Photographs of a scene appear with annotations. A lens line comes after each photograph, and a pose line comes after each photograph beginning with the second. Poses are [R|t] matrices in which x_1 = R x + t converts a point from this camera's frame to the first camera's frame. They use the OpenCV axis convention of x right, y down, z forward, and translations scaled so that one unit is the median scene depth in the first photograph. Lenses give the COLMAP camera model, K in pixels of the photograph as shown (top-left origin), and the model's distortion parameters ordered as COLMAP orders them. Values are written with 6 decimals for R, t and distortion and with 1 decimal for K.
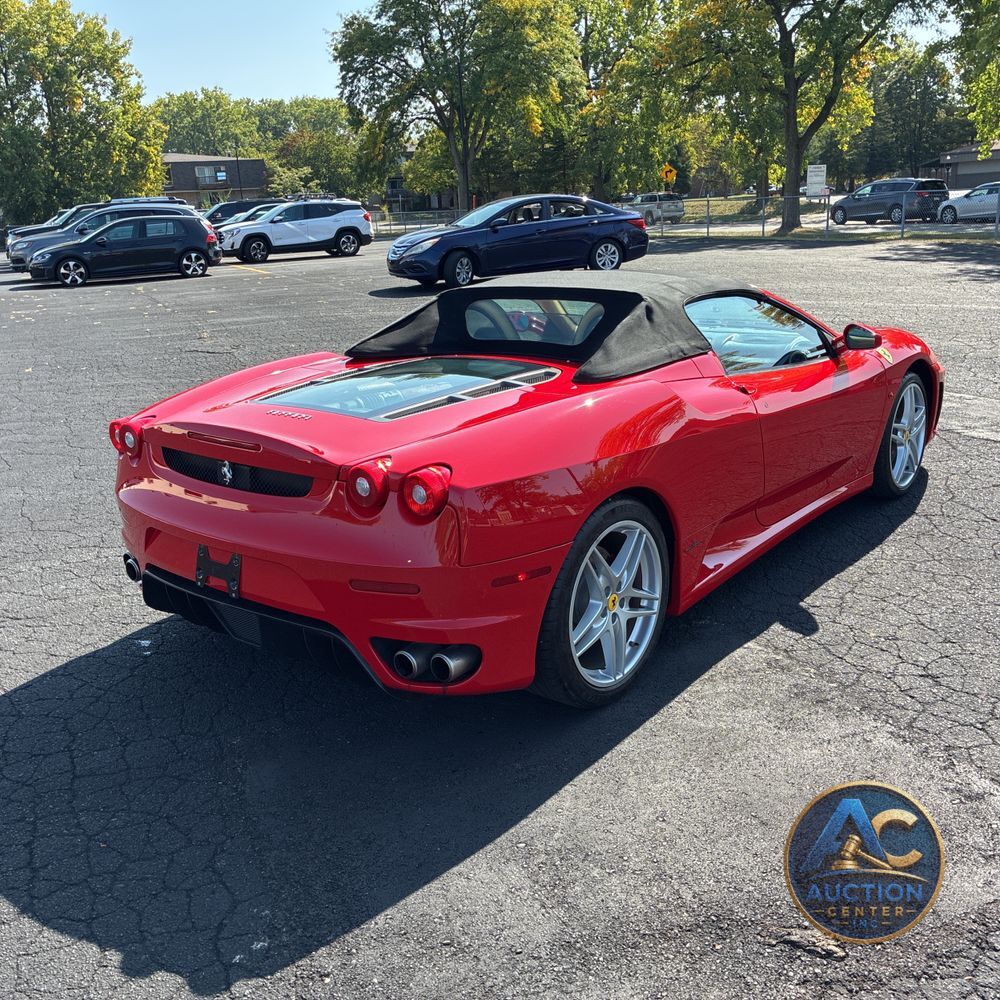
lens RADIAL K [[1007.5, 0, 500.3], [0, 1007.5, 492.2], [0, 0, 1]] dist [0.010663, 0.000000]
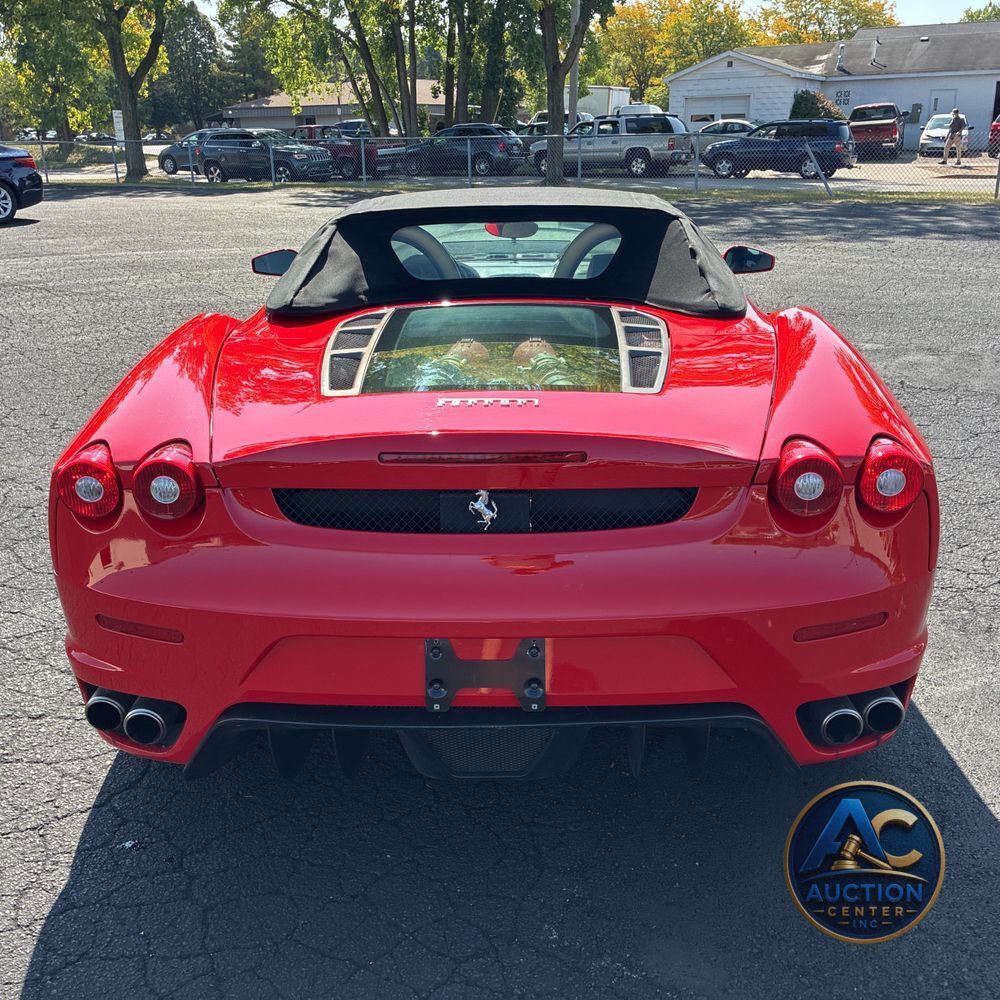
lens RADIAL K [[1007.5, 0, 500.5], [0, 1007.5, 500.0], [0, 0, 1]] dist [0.010663, 0.000000]
pose [[0.780926, -0.175518, 0.599456, -0.107198], [0.146084, 0.984414, 0.097925, -0.014127], [-0.607300, 0.011099, 0.794395, 0.092182]]
